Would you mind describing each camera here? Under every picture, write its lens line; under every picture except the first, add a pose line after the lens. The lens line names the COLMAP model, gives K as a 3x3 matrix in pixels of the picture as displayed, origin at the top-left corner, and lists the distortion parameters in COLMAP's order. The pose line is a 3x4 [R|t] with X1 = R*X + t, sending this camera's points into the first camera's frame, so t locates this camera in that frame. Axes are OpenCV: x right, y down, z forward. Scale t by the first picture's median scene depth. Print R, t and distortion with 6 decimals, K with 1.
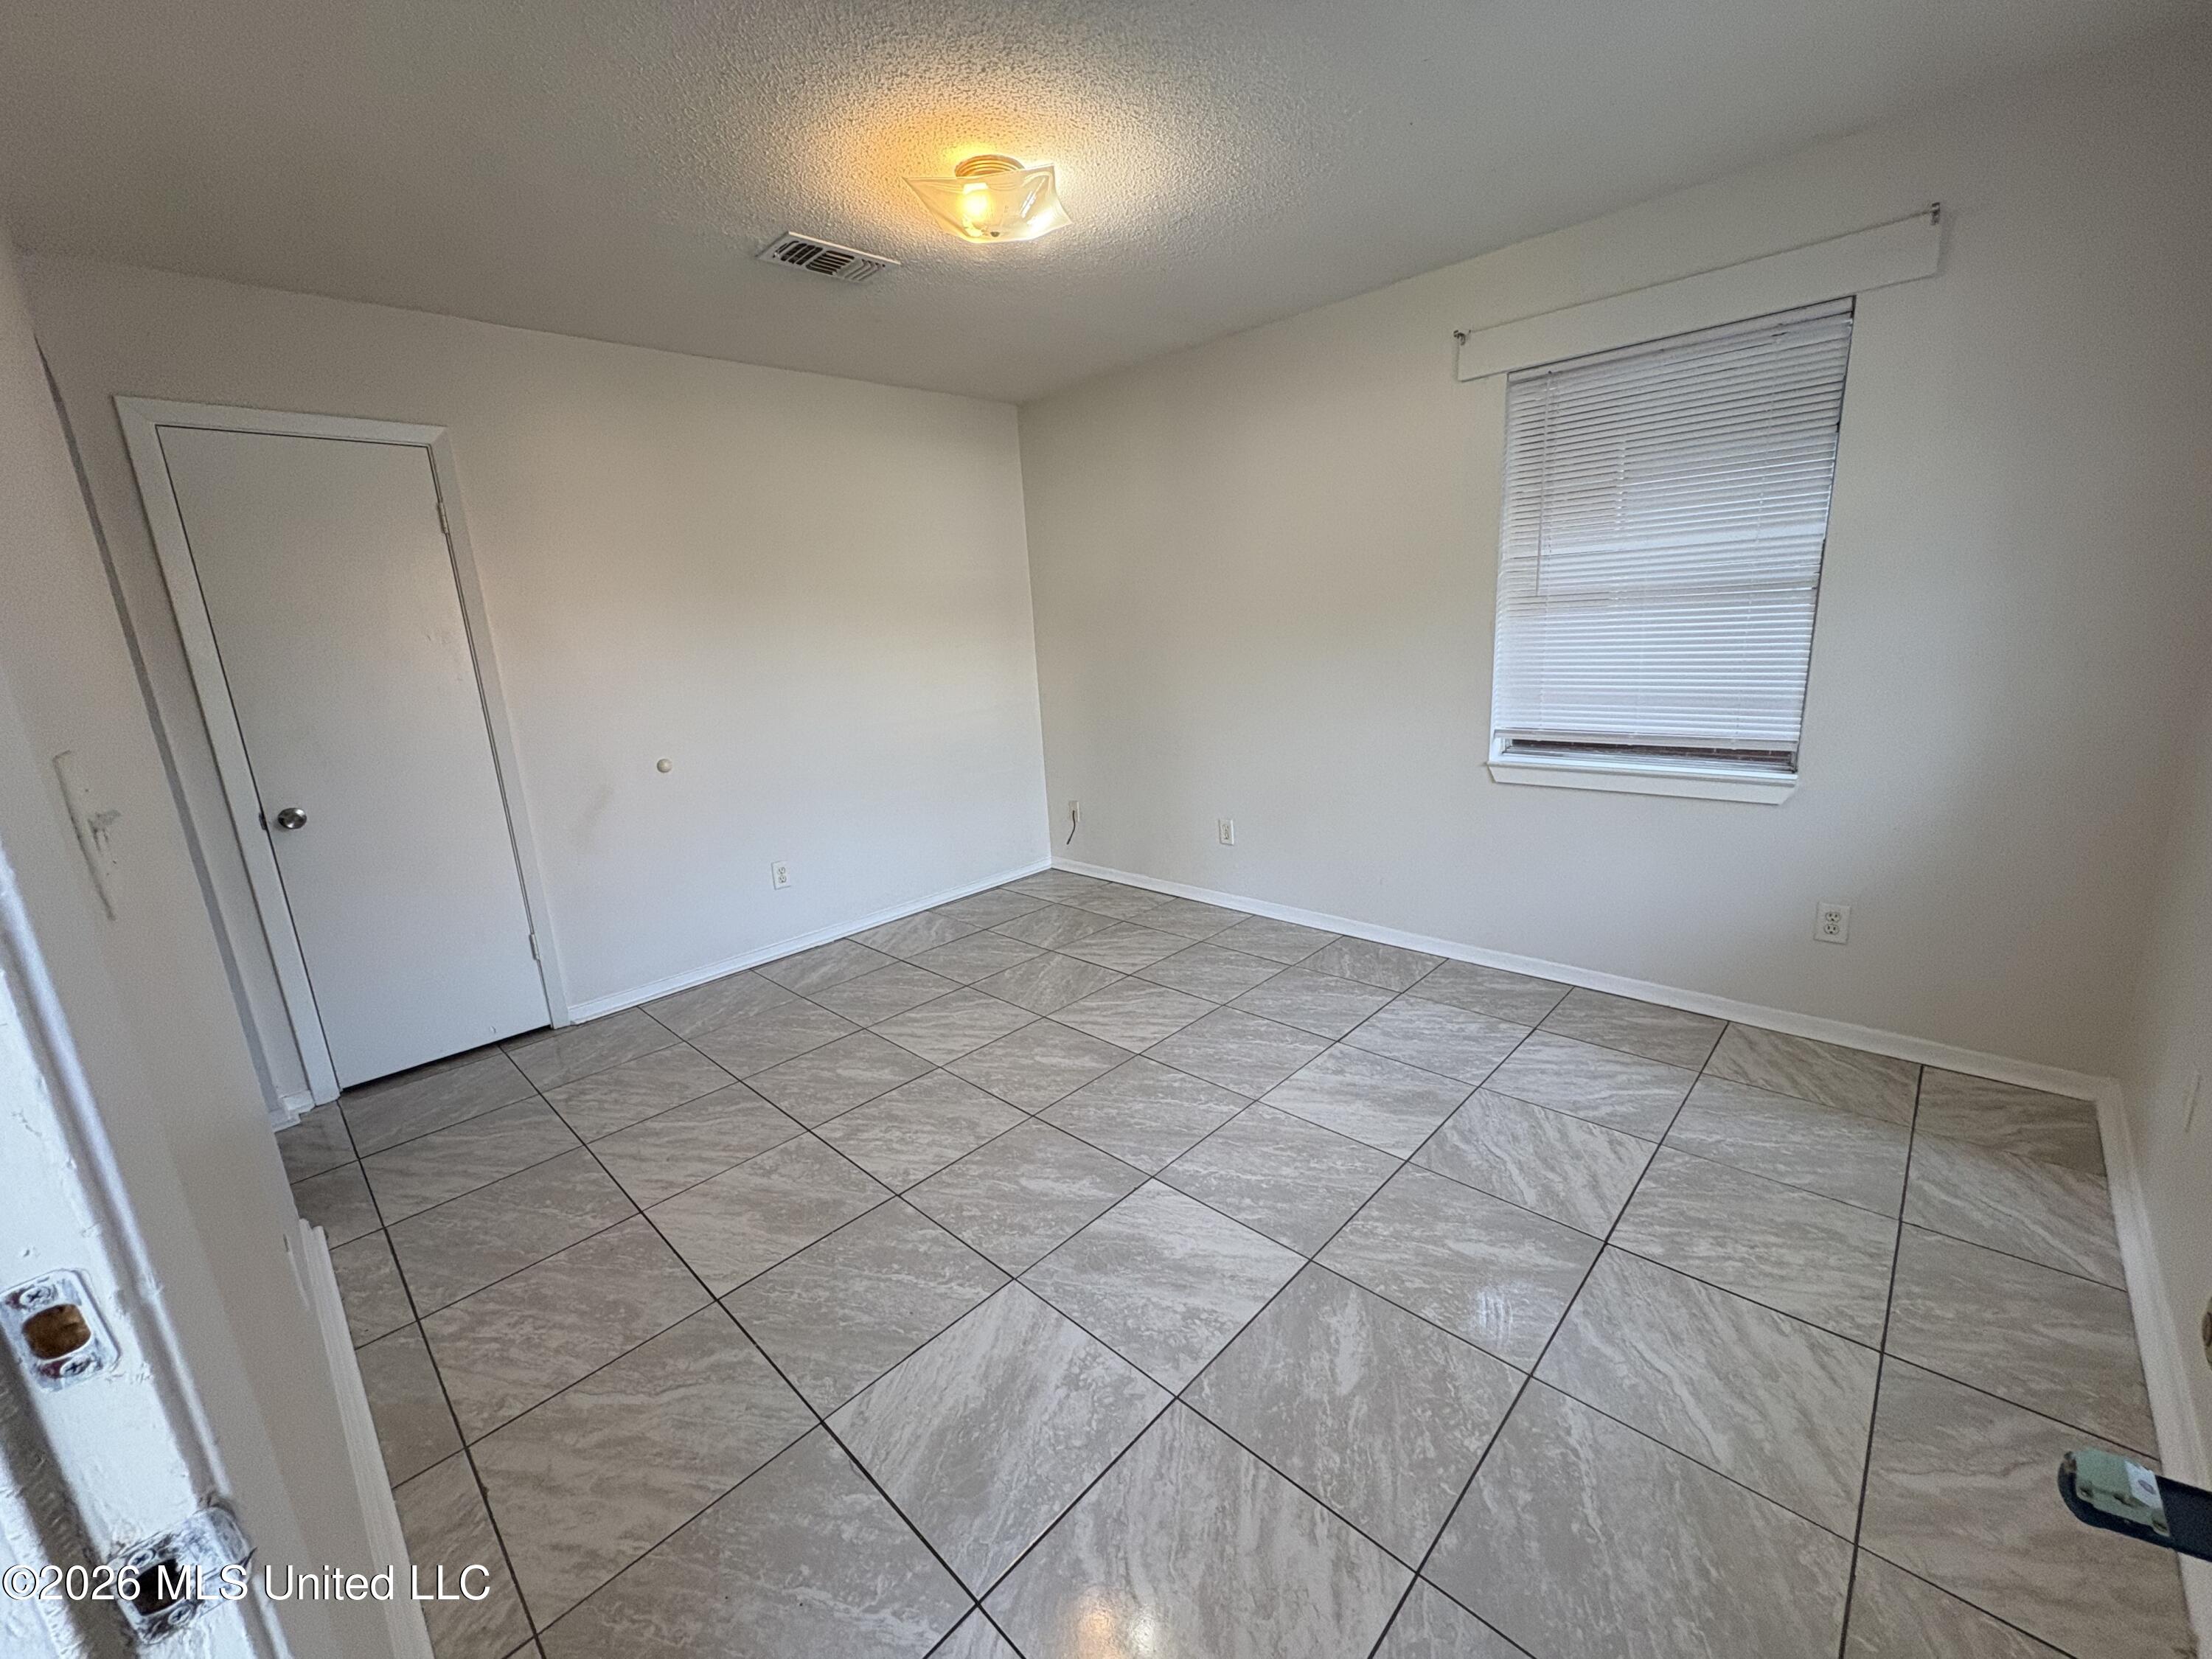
lens RADIAL K [[878.7, 0, 1111.4], [0, 878.7, 826.7], [0, 0, 1]] dist [-0.000128, -0.000039]
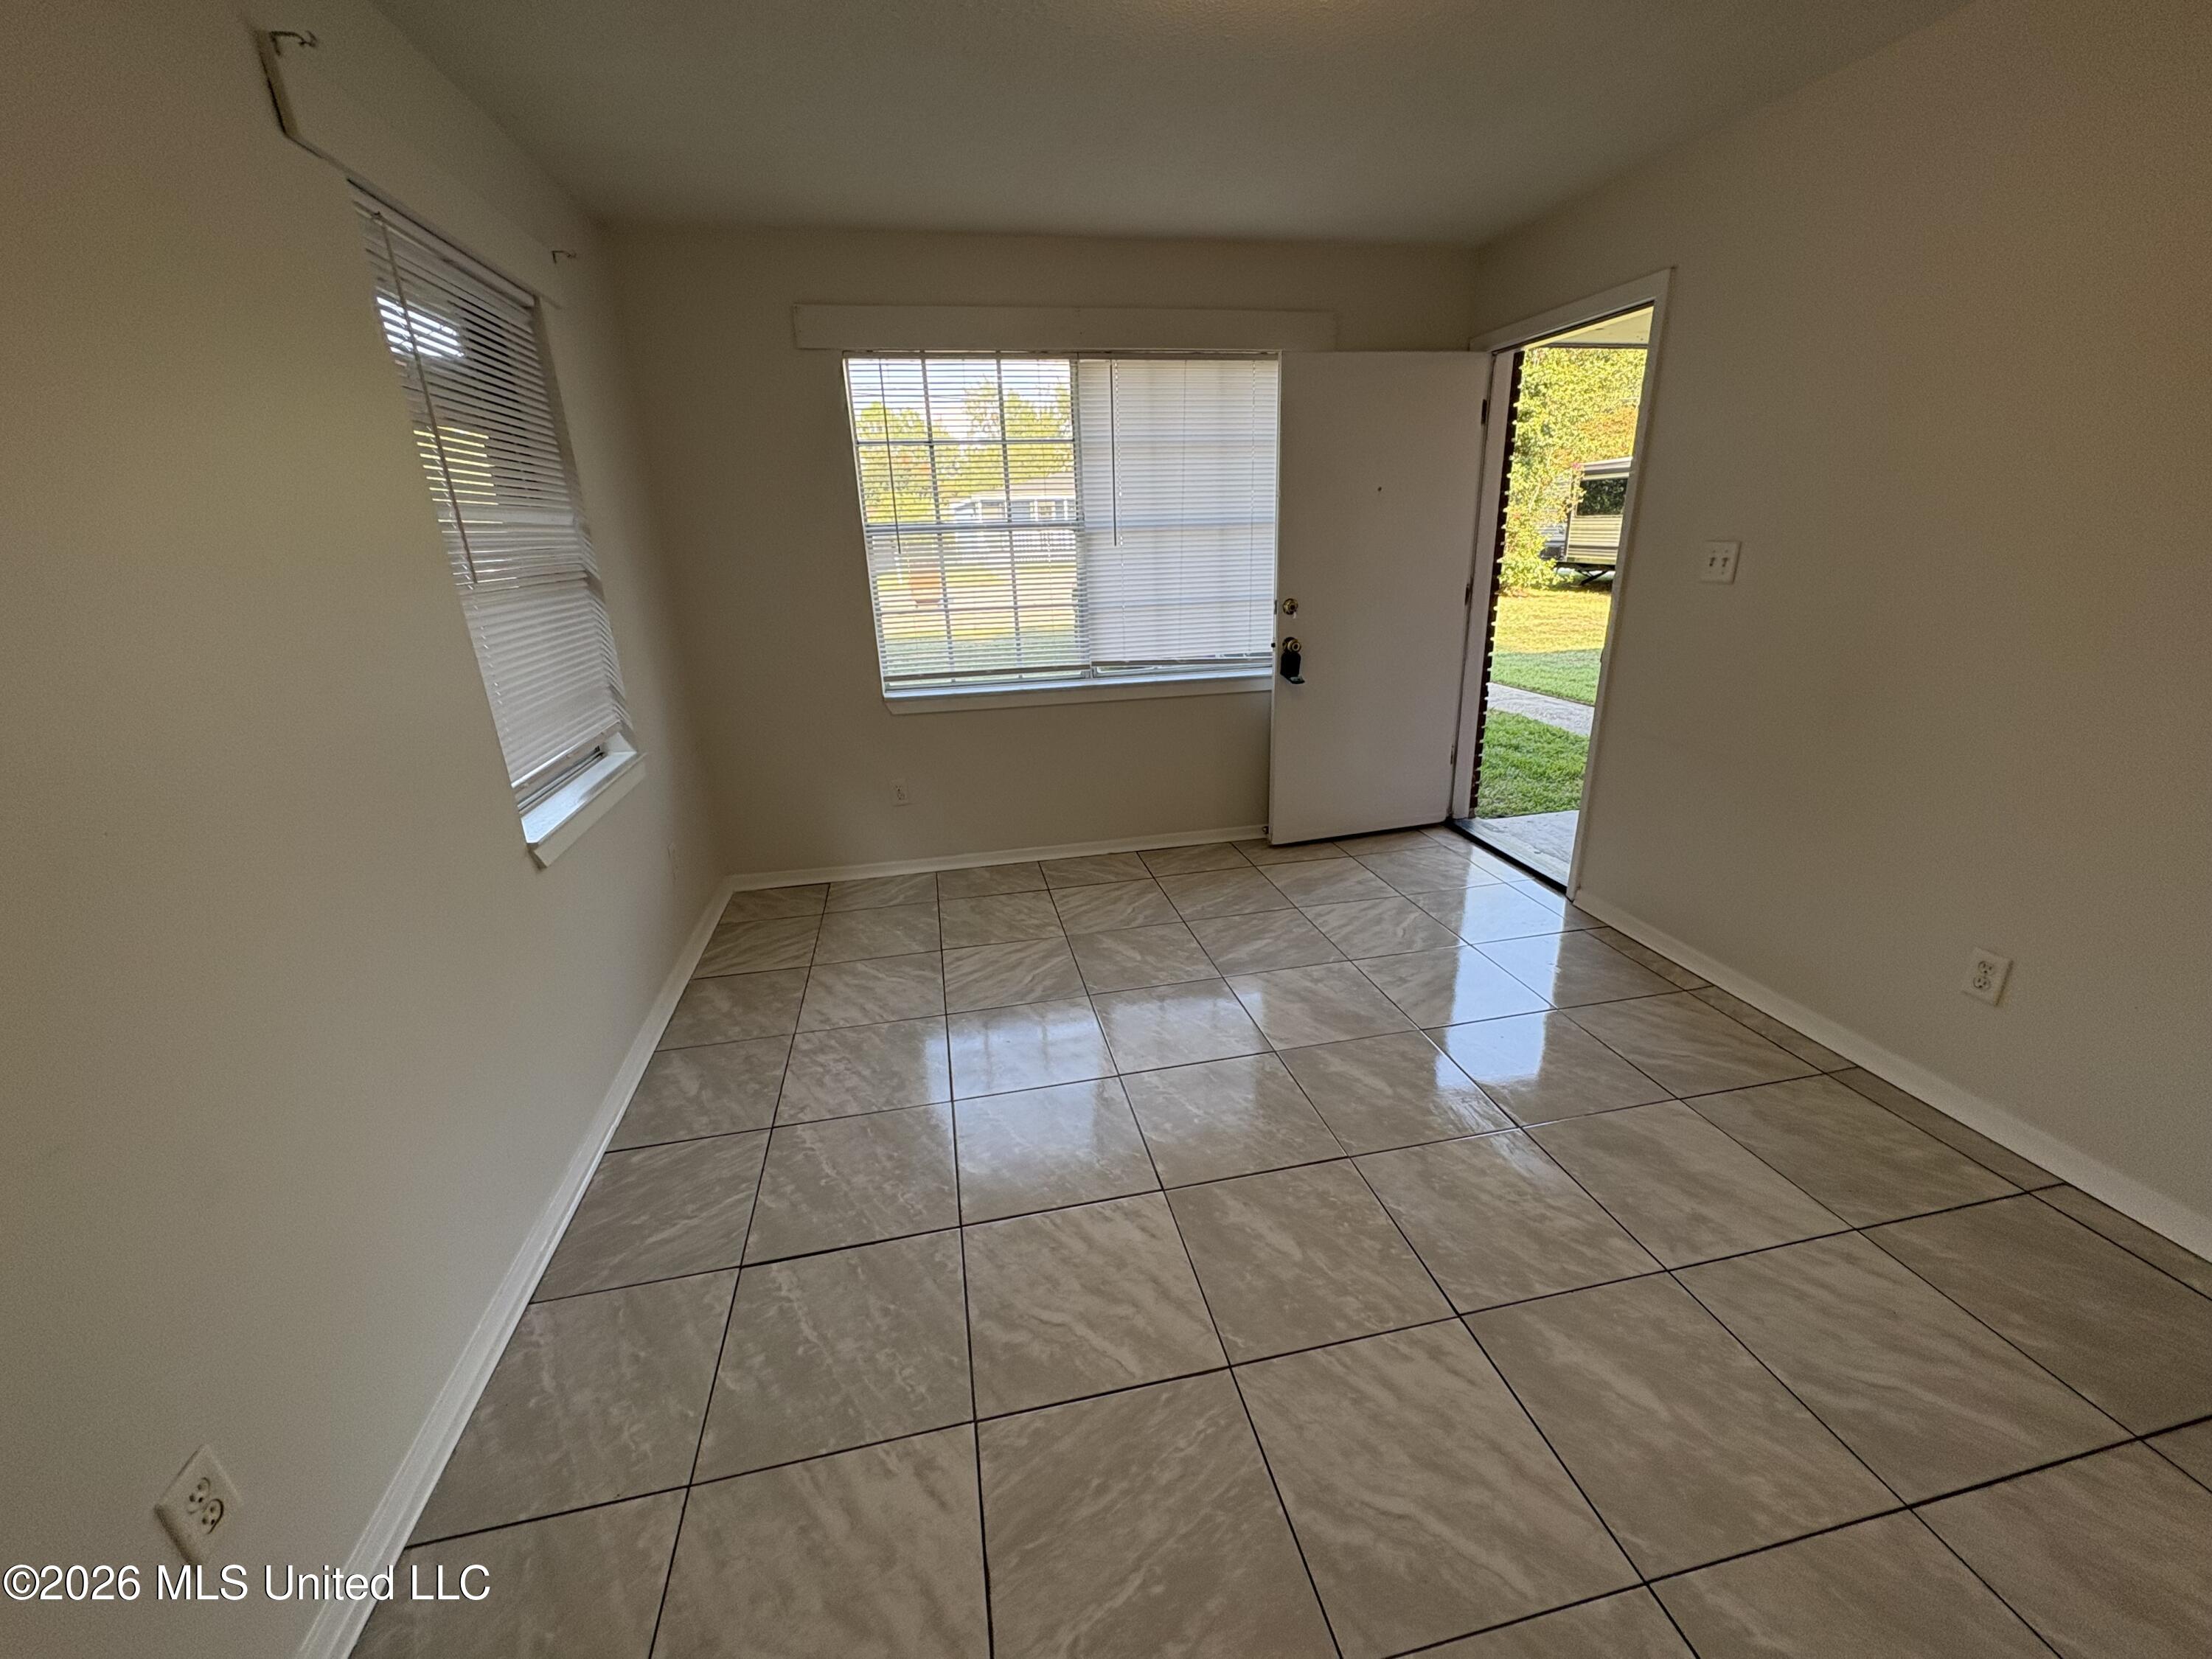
lens RADIAL K [[878.7, 0, 1111.4], [0, 878.7, 826.7], [0, 0, 1]] dist [-0.000128, -0.000039]
pose [[-0.821261, -0.100215, 0.561683, -0.344563], [0.212595, 0.859811, 0.464251, -0.373510], [-0.529466, 0.500682, -0.684824, 1.559091]]
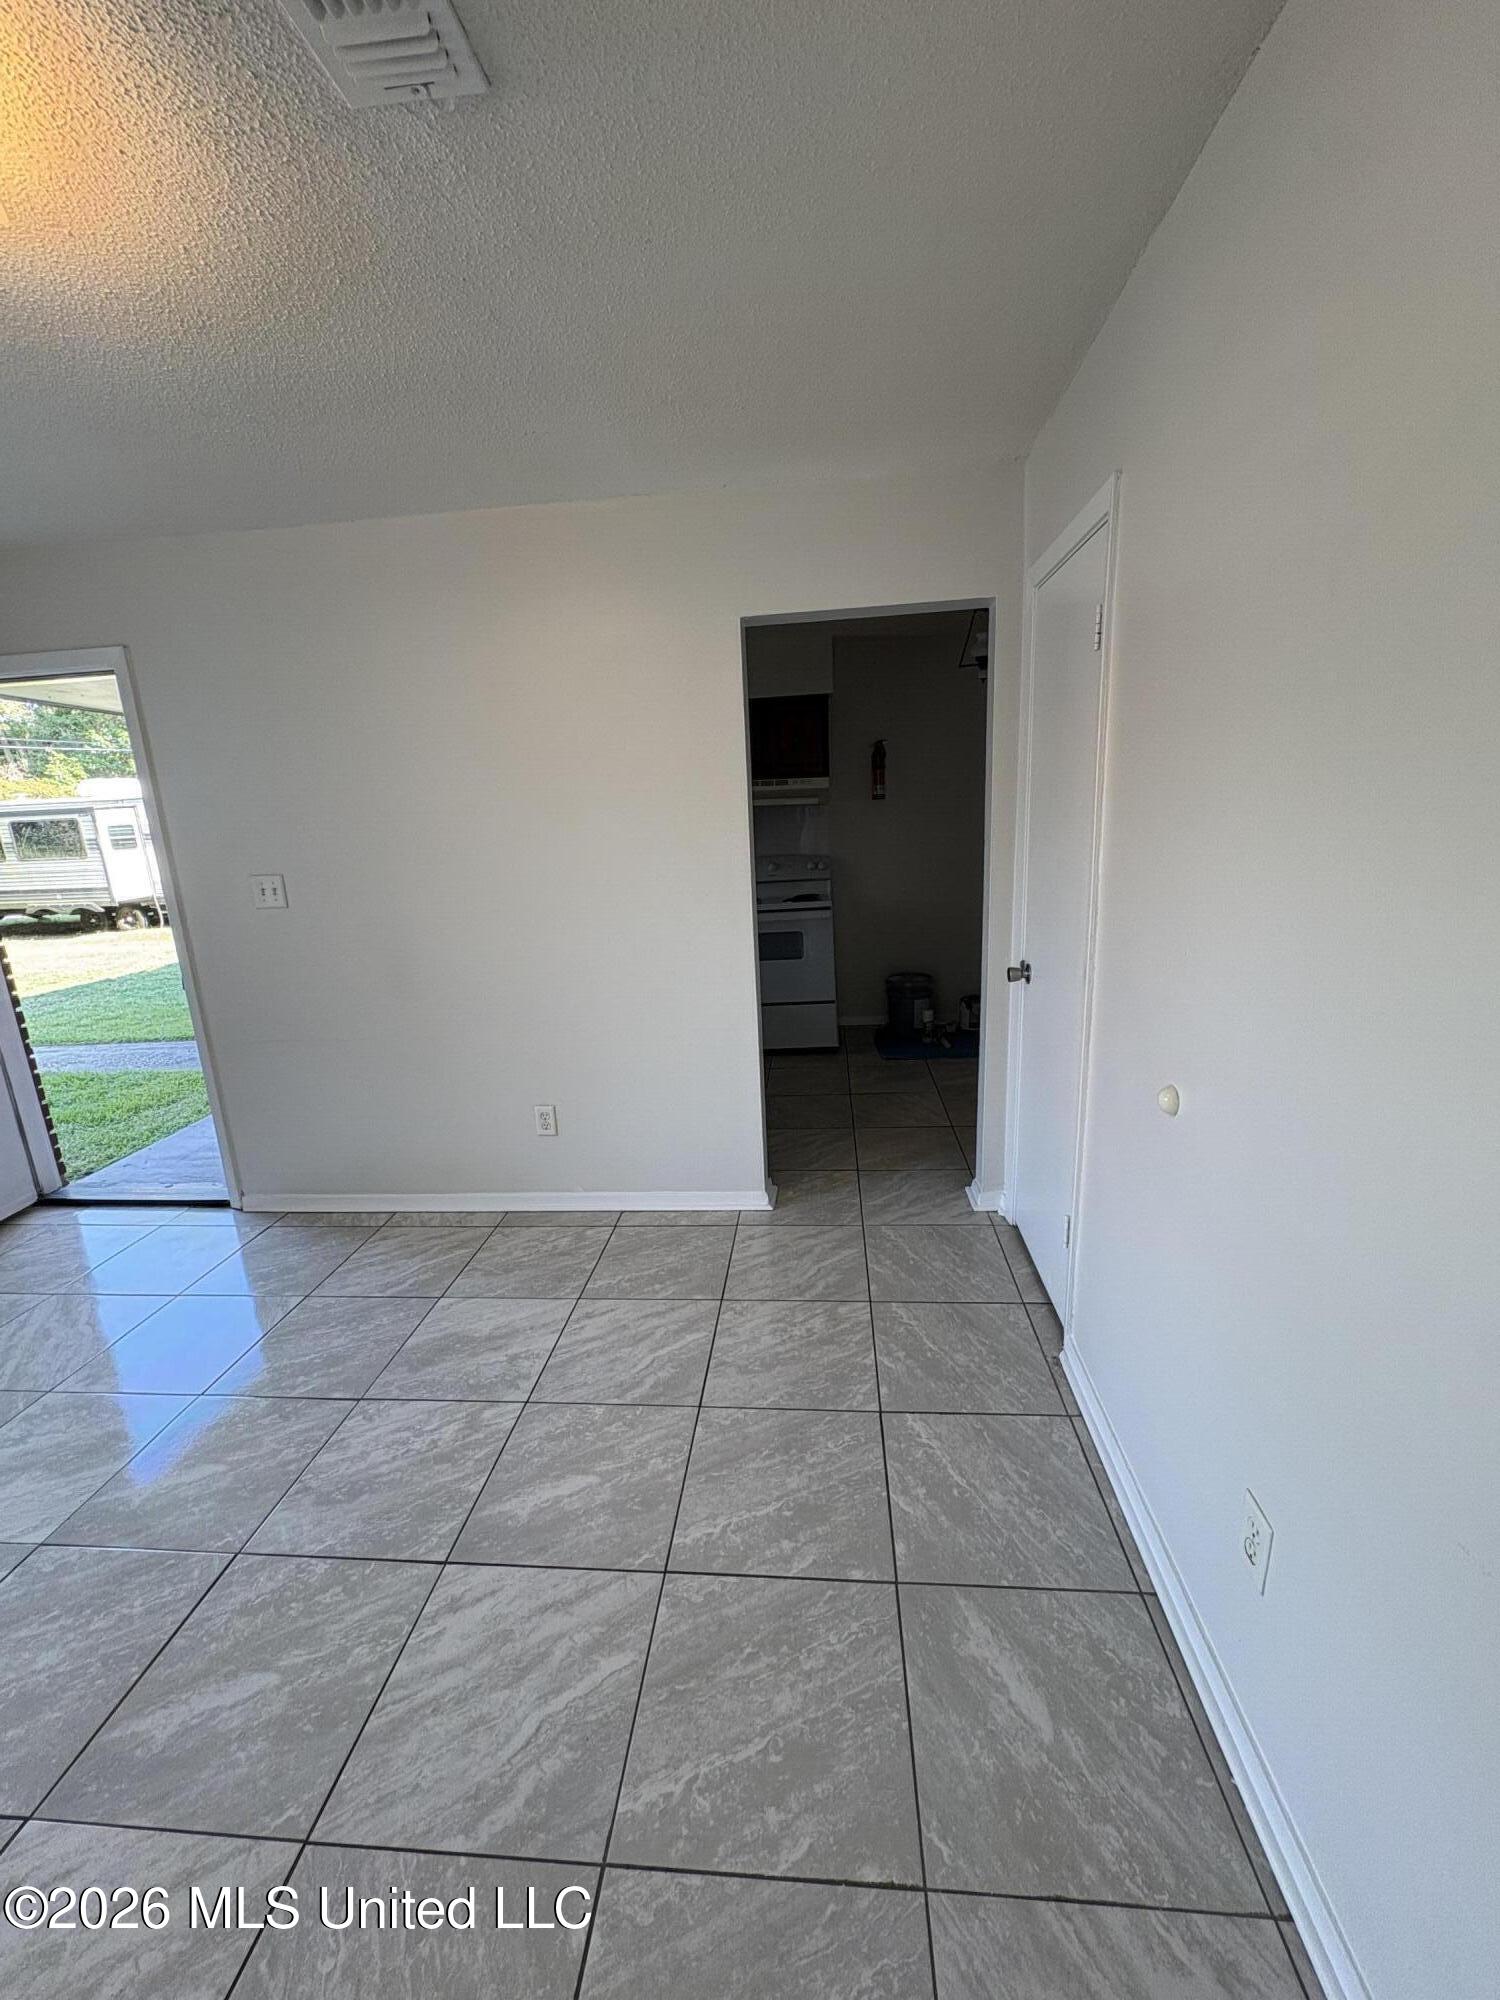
lens RADIAL K [[794.5, 0, 747.6], [0, 794.5, 998.6], [0, 0, 1]] dist [-0.000128, -0.000039]
pose [[-0.777044, 0.234242, -0.584237, -0.143743], [-0.054796, 0.899480, 0.433513, -0.402661], [0.627057, 0.368872, -0.686100, 1.581276]]
